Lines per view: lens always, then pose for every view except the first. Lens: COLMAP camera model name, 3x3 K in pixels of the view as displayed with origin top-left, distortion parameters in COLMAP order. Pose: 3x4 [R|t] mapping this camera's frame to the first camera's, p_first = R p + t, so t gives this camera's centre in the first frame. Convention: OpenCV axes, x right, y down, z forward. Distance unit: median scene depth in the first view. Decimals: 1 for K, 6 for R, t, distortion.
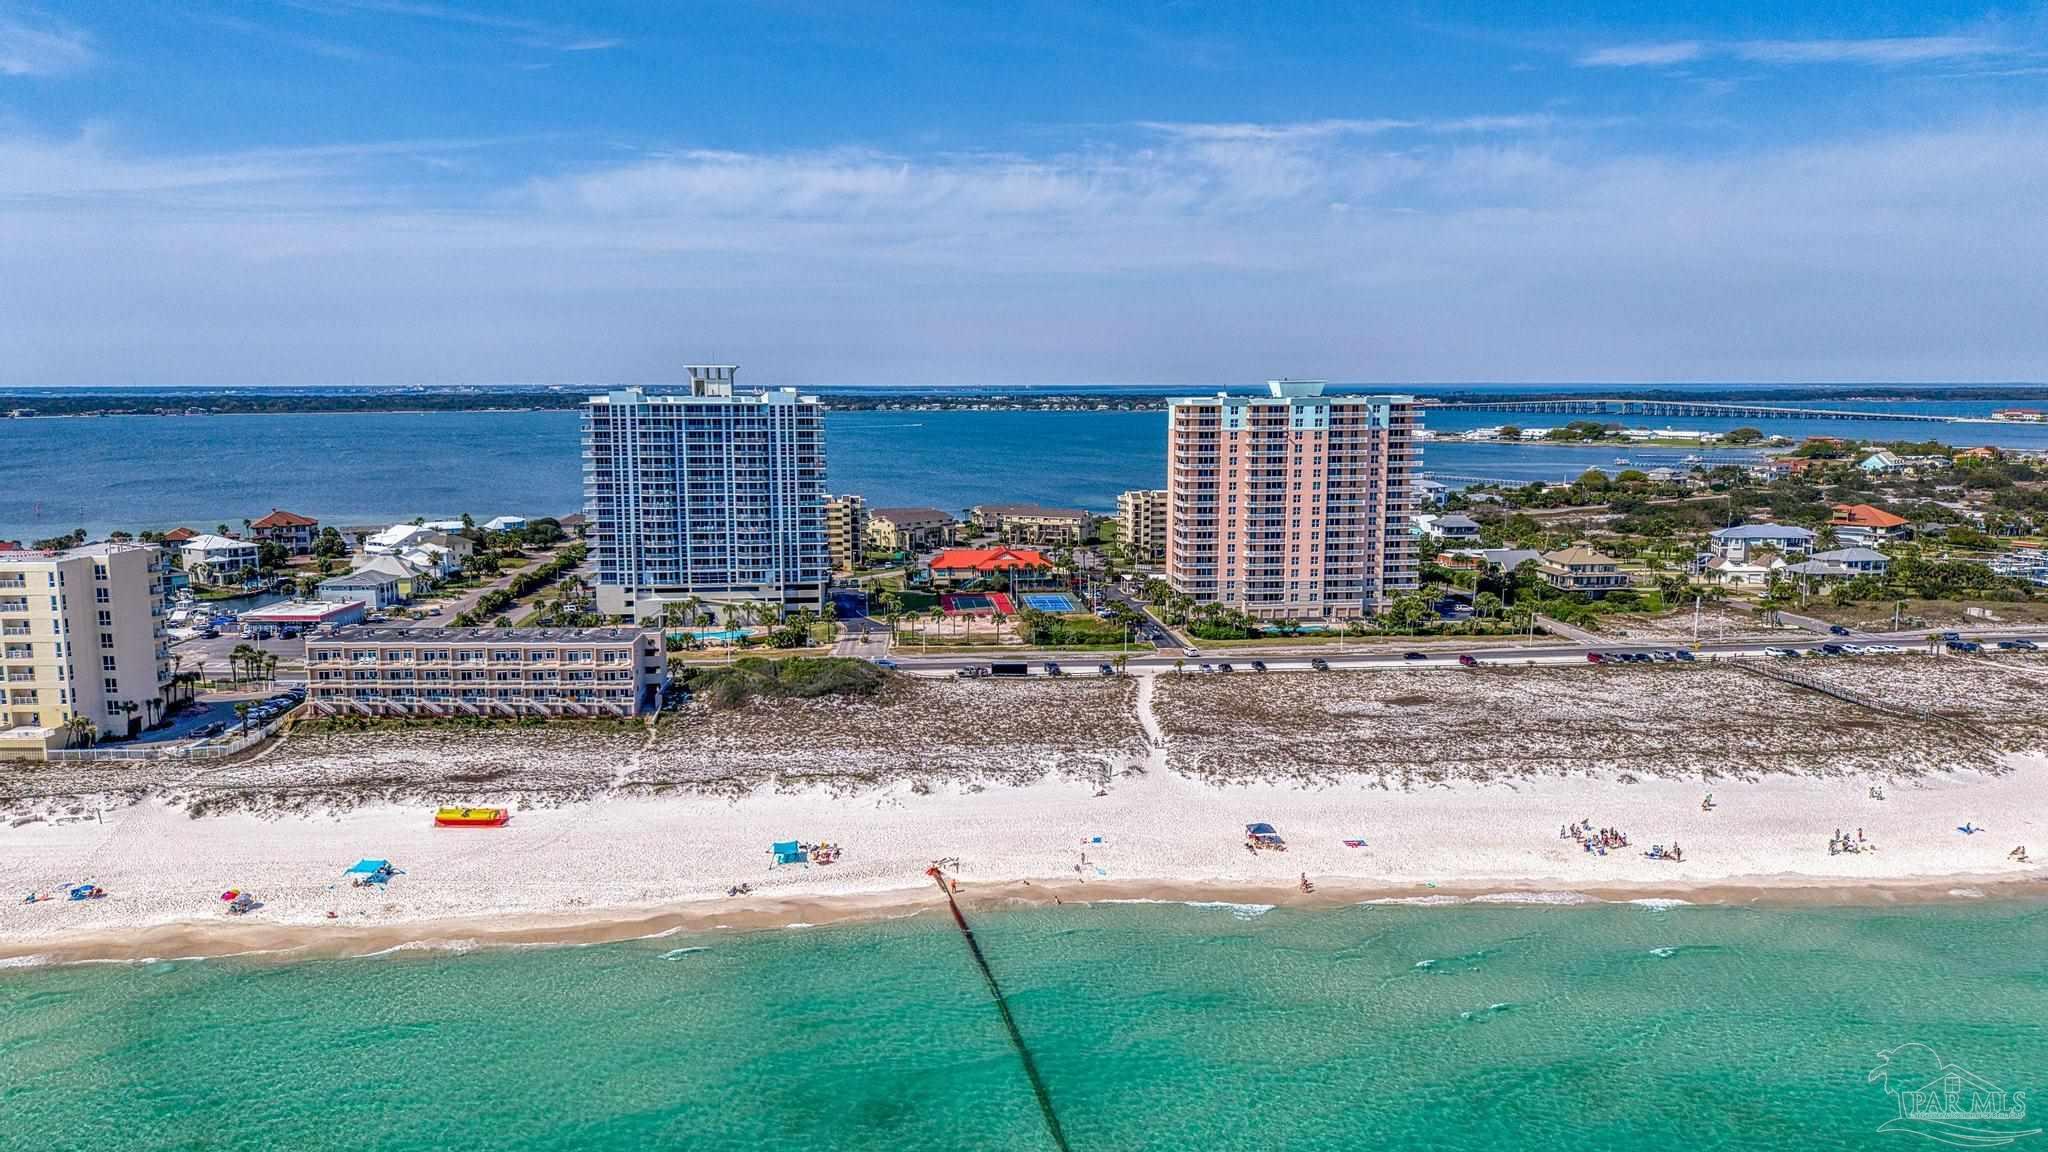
lens RADIAL K [[1329.5, 0, 1024.0], [0, 1329.5, 576.0], [0, 0, 1]] dist [0.071928, -0.114296]
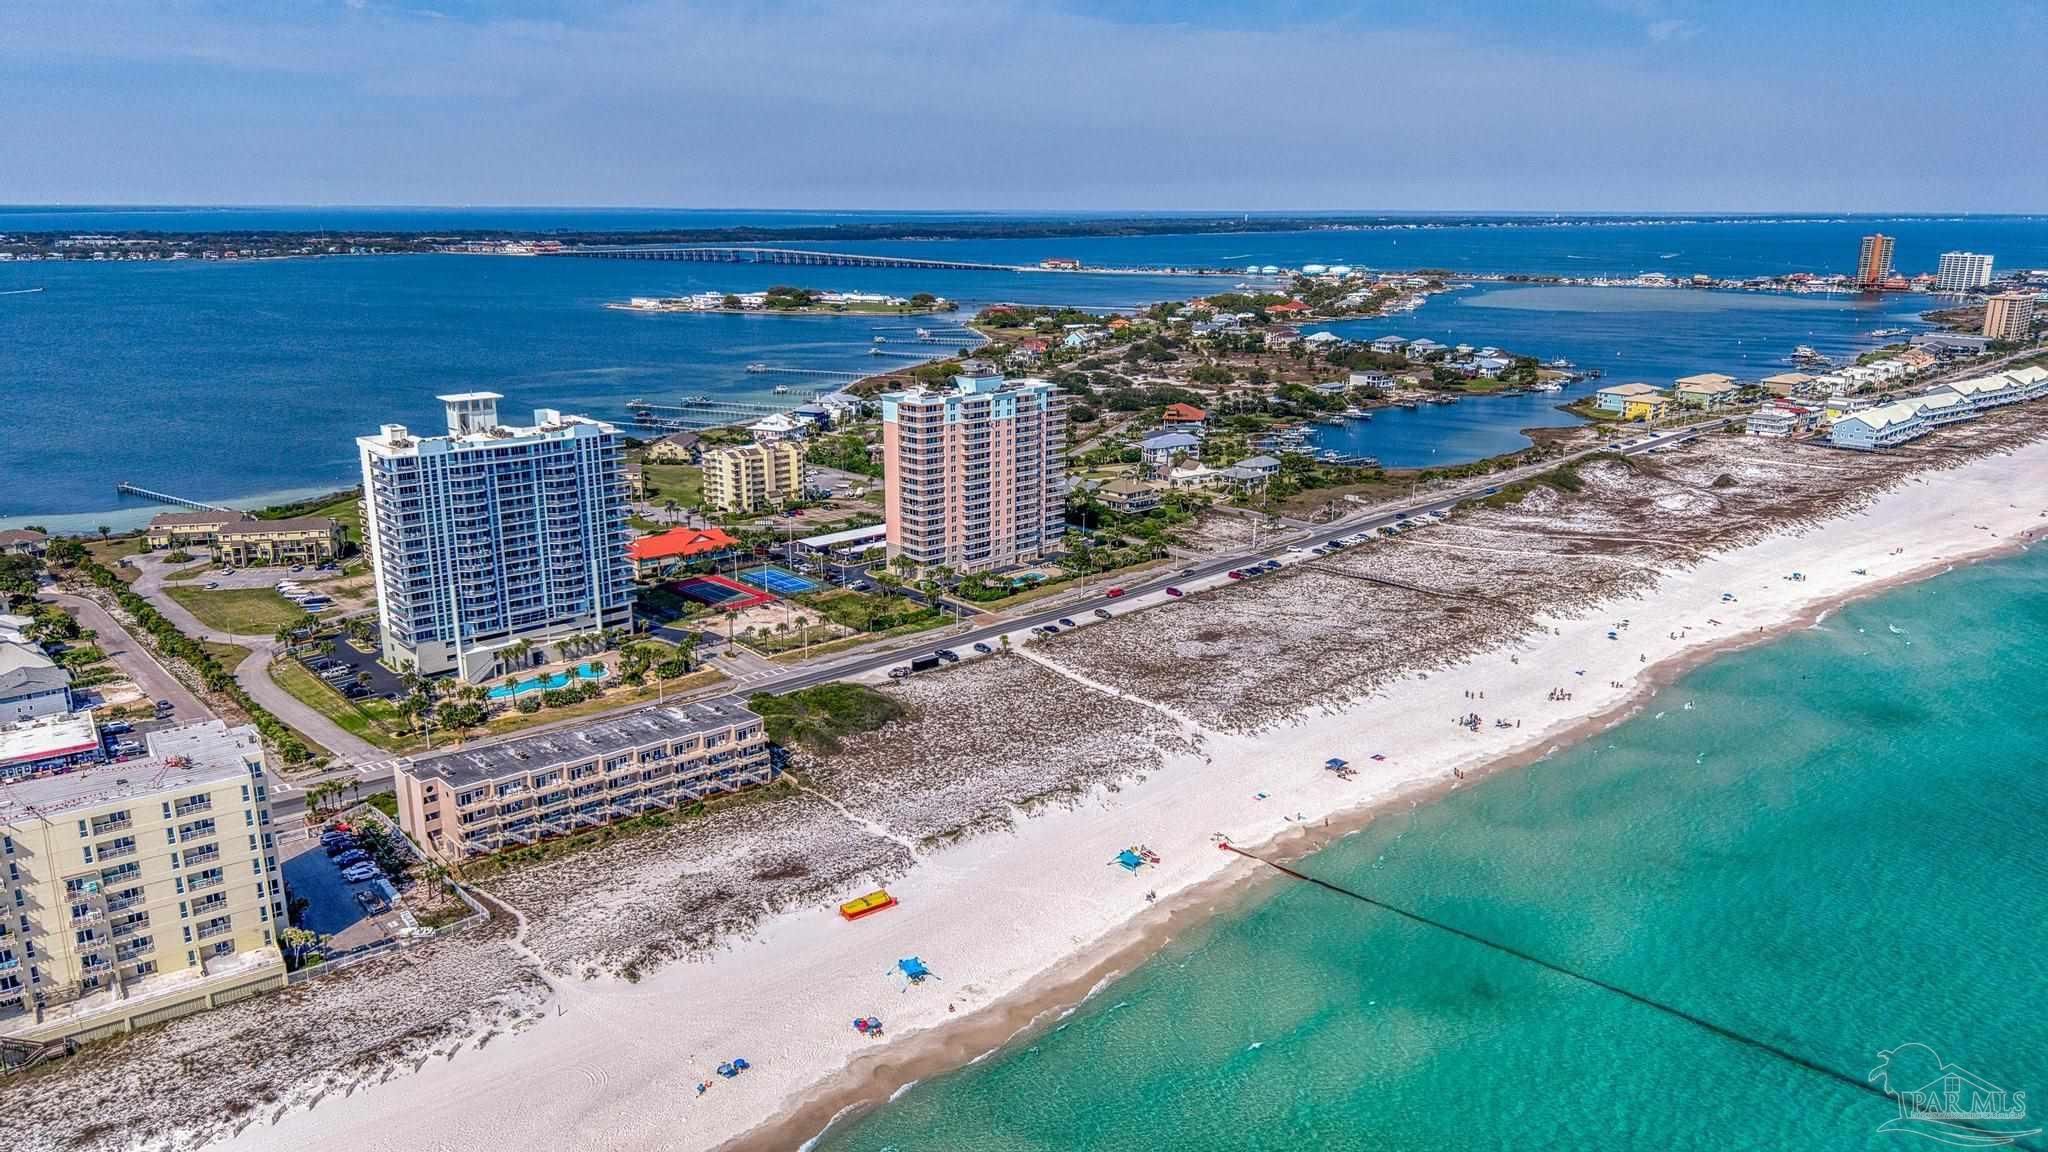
lens RADIAL K [[1300.5, 0, 1024.0], [0, 1300.5, 576.0], [0, 0, 1]] dist [-0.011476, -0.001285]
pose [[0.799660, -0.151729, 0.580966, -0.501945], [0.078456, 0.985655, 0.149431, -0.145879], [-0.595305, -0.073914, 0.800093, 0.008890]]
